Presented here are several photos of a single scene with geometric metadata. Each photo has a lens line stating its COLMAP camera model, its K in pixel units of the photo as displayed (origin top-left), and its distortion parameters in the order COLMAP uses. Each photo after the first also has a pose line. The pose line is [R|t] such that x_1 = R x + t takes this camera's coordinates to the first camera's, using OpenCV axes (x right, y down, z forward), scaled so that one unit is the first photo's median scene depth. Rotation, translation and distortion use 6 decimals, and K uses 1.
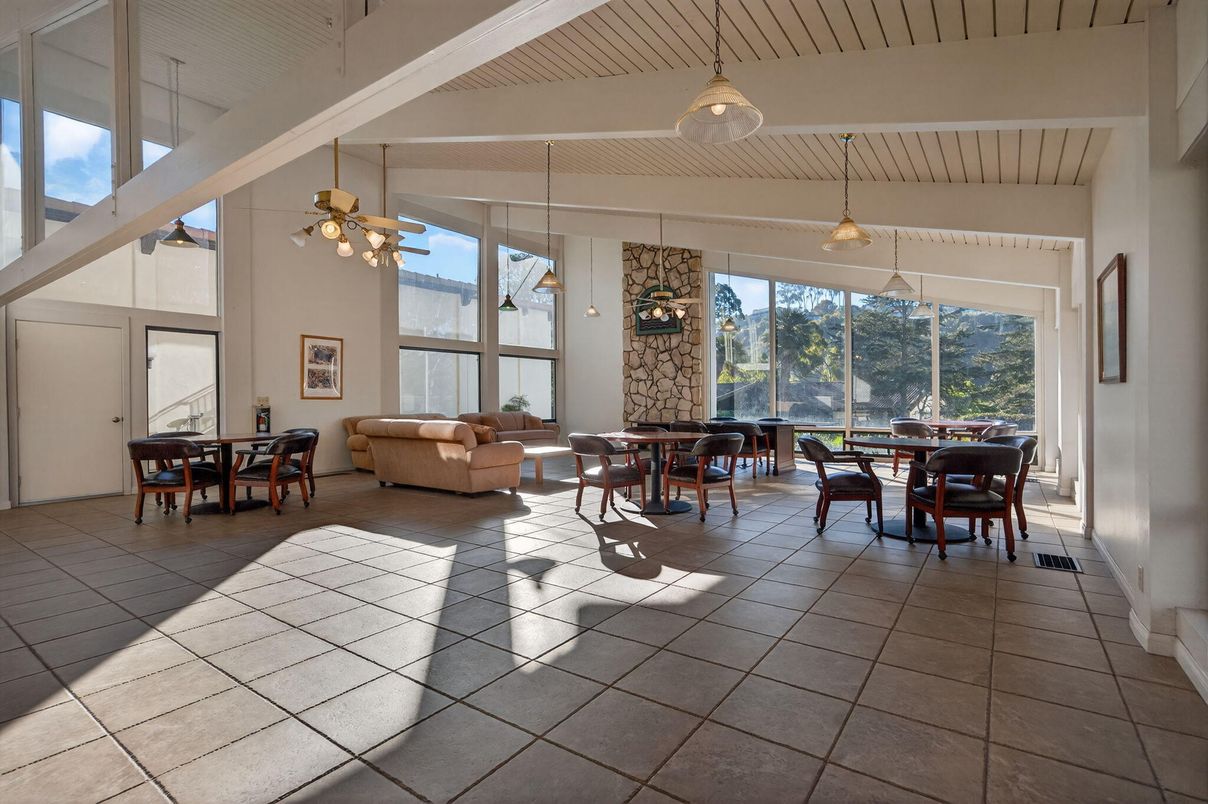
lens RADIAL K [[563.5, 0, 603.5], [0, 563.5, 402.2], [0, 0, 1]] dist [-0.004651, -0.000092]
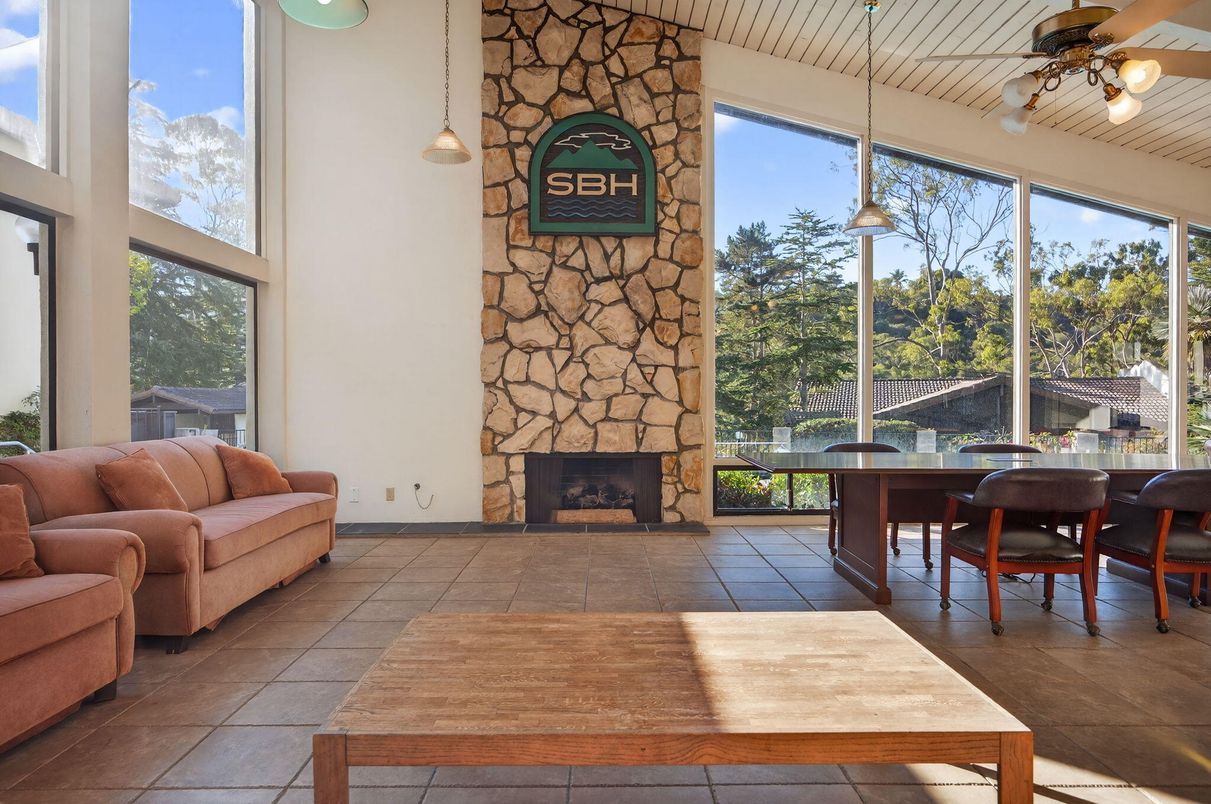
lens RADIAL K [[564.9, 0, 601.6], [0, 564.9, 391.4], [0, 0, 1]] dist [-0.004651, -0.000092]
pose [[0.820796, 0.005559, 0.571195, -0.124326], [-0.000985, 0.999965, -0.008318, -0.006144], [-0.571221, 0.006265, 0.820773, 0.662506]]
